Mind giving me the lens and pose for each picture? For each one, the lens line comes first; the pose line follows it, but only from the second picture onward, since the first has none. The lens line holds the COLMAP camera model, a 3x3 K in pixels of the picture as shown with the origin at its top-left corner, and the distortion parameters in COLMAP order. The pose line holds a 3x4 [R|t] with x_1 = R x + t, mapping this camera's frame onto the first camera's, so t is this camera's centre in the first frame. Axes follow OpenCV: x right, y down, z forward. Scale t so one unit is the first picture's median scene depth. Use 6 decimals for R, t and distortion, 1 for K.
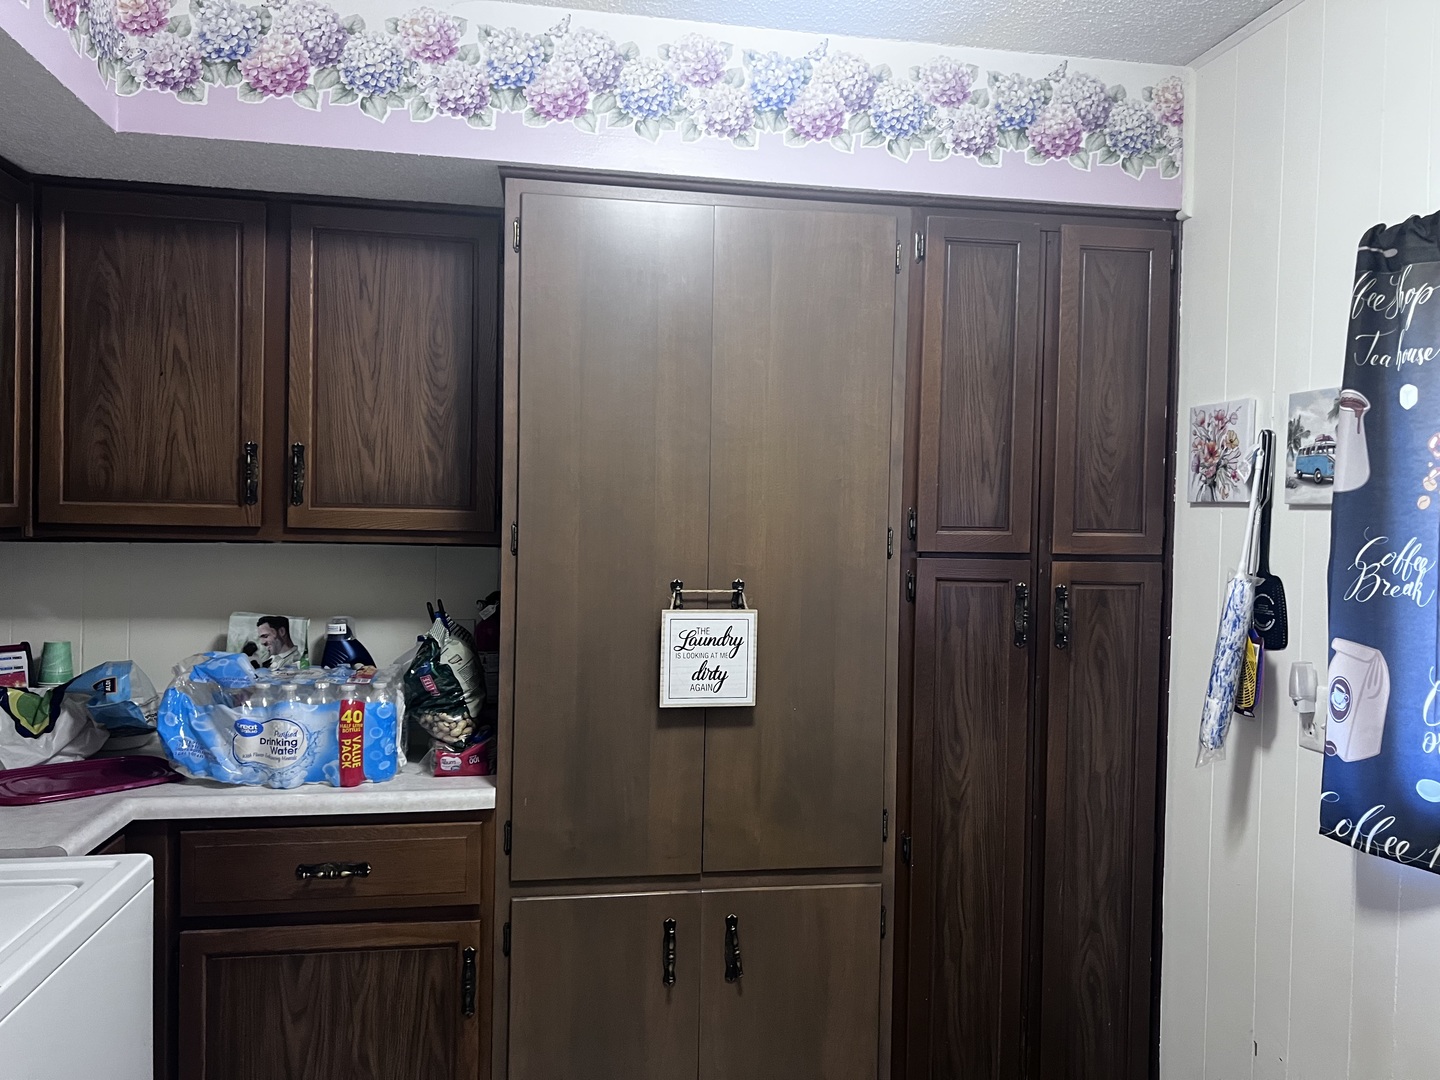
lens RADIAL K [[1082.7, 0, 720.1], [0, 1082.7, 539.8], [0, 0, 1]] dist [0.042173, -0.042772]
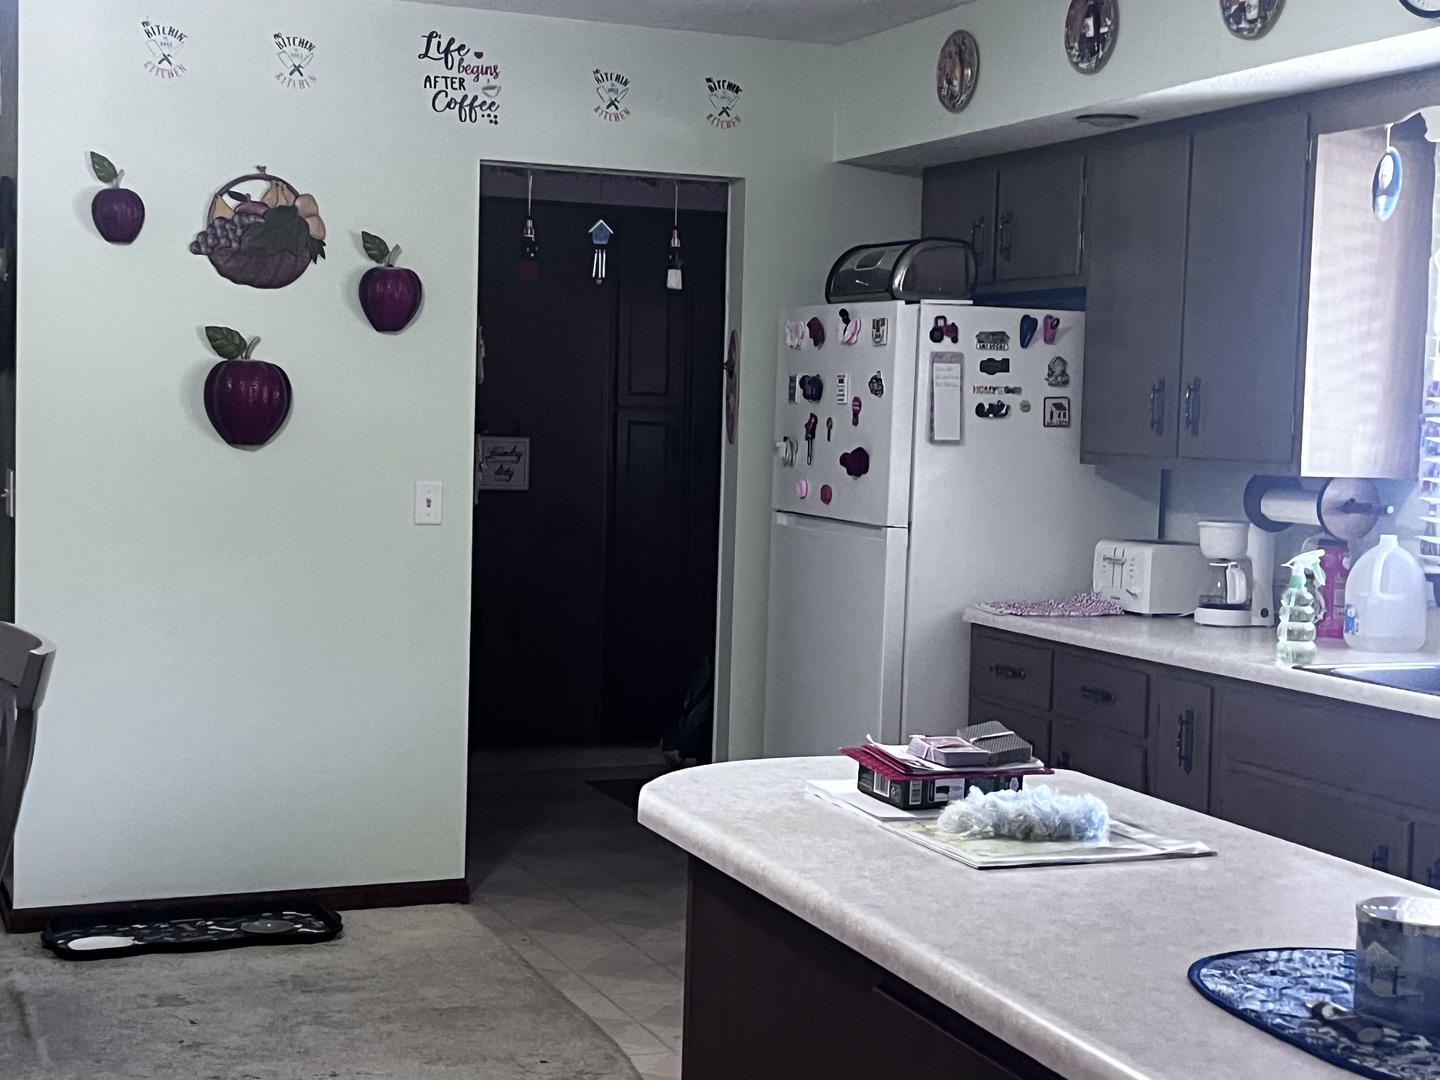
lens RADIAL K [[2157.1, 0, 724.5], [0, 2157.1, 546.5], [0, 0, 1]] dist [0.143051, 0.000000]
pose [[0.974522, -0.005586, 0.224221, -0.459776], [-0.006570, 0.998550, 0.053430, 0.052638], [-0.224195, -0.053542, 0.973072, -2.594151]]
